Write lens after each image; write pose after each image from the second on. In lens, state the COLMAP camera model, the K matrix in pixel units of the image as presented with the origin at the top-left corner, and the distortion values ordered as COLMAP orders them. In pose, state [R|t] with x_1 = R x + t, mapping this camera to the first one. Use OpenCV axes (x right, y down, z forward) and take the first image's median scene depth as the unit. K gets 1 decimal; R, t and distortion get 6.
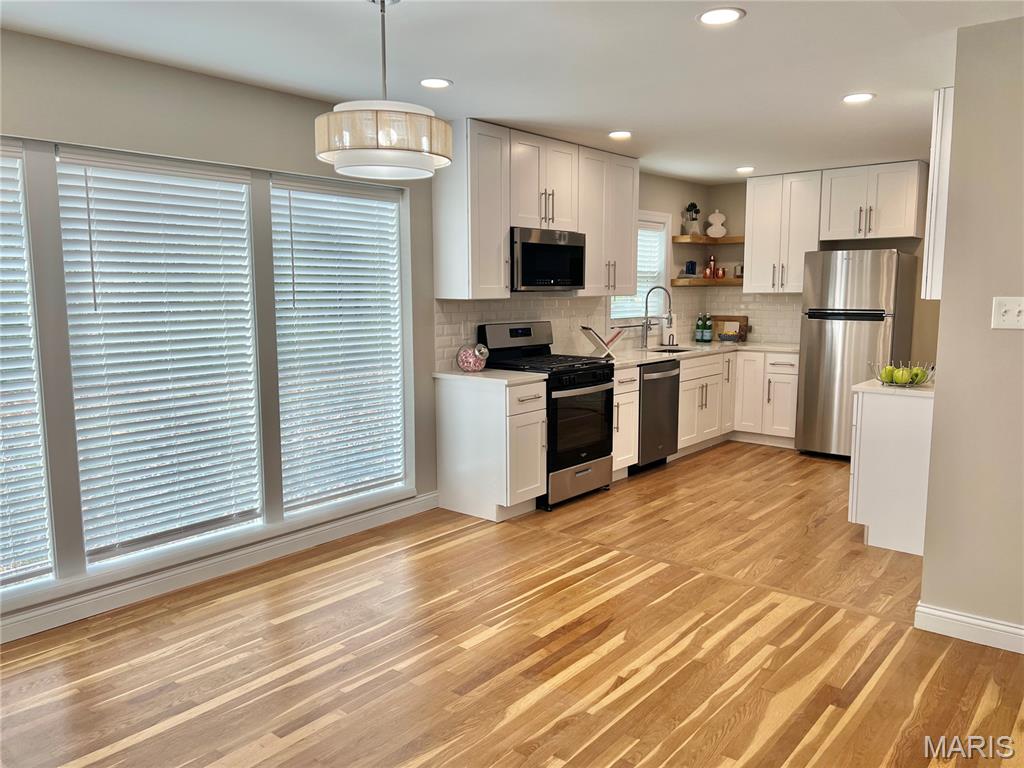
lens RADIAL K [[763.8, 0, 517.0], [0, 763.8, 383.4], [0, 0, 1]] dist [0.054626, -0.055041]
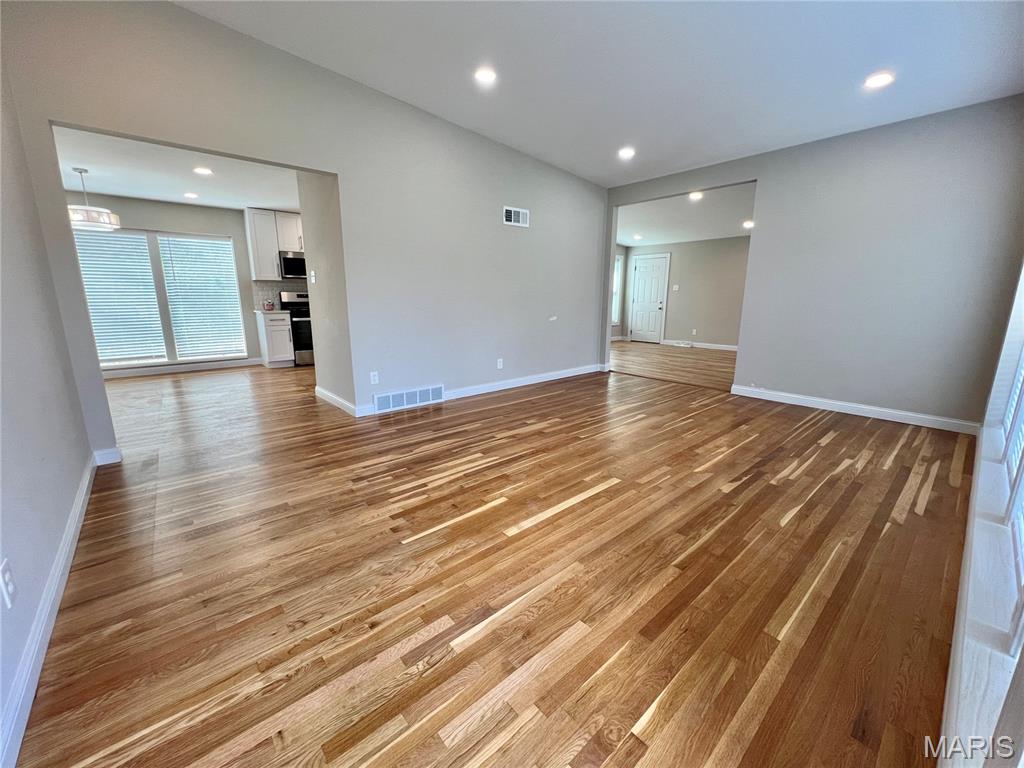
lens RADIAL K [[410.3, 0, 506.4], [0, 410.3, 385.7], [0, 0, 1]] dist [-0.001442, -0.000285]
pose [[0.984145, 0.041963, -0.172331, 0.752823], [-0.026703, 0.995590, 0.089930, 0.071030], [0.175345, -0.083903, 0.980925, -0.164816]]
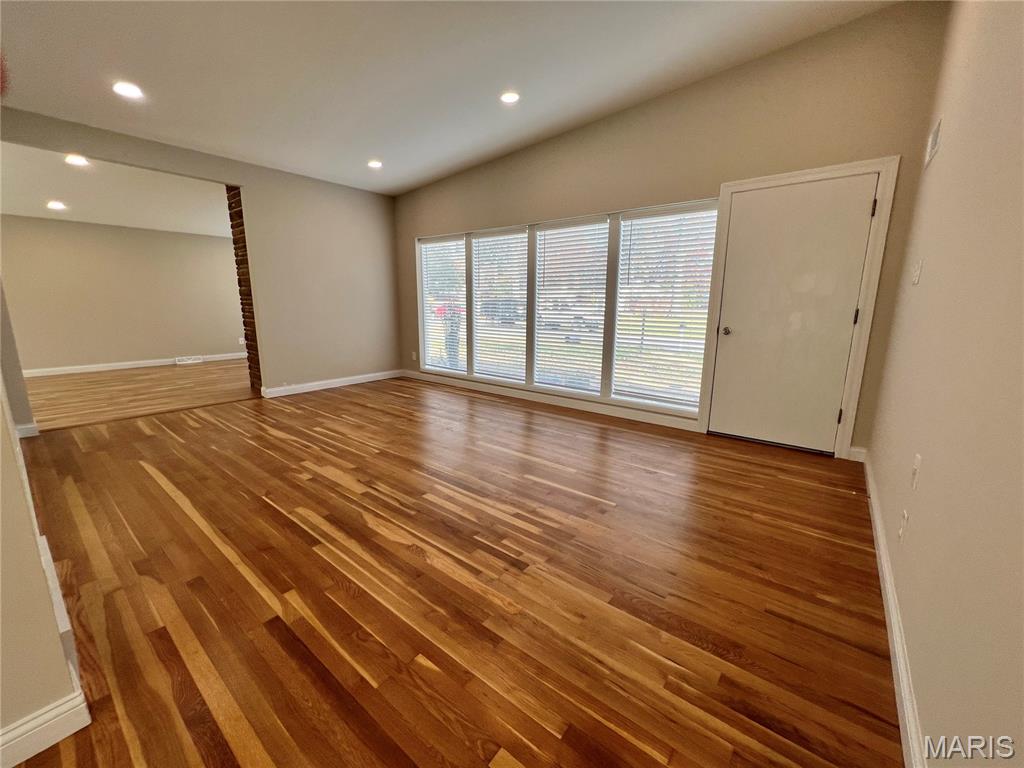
lens RADIAL K [[410.3, 0, 512.3], [0, 410.3, 385.5], [0, 0, 1]] dist [-0.001442, -0.000285]
pose [[-0.016133, -0.198897, 0.979888, 0.270140], [0.122847, 0.972196, 0.199358, 0.022639], [-0.992294, 0.123593, 0.008750, 0.198428]]
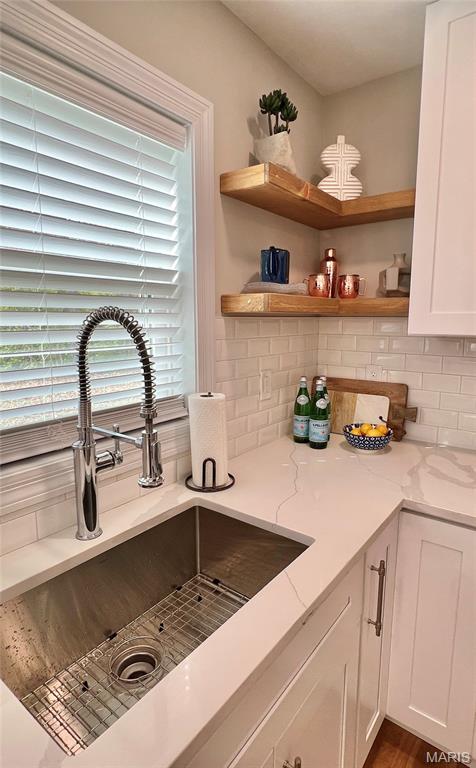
lens RADIAL K [[422.2, 0, 263.0], [0, 422.2, 382.9], [0, 0, 1]] dist [0.003886, 0.000059]
pose [[0.996617, -0.002261, 0.082160, 0.236085], [-0.000214, 0.999547, 0.030111, -0.115367], [-0.082191, -0.030027, 0.996164, 0.915345]]
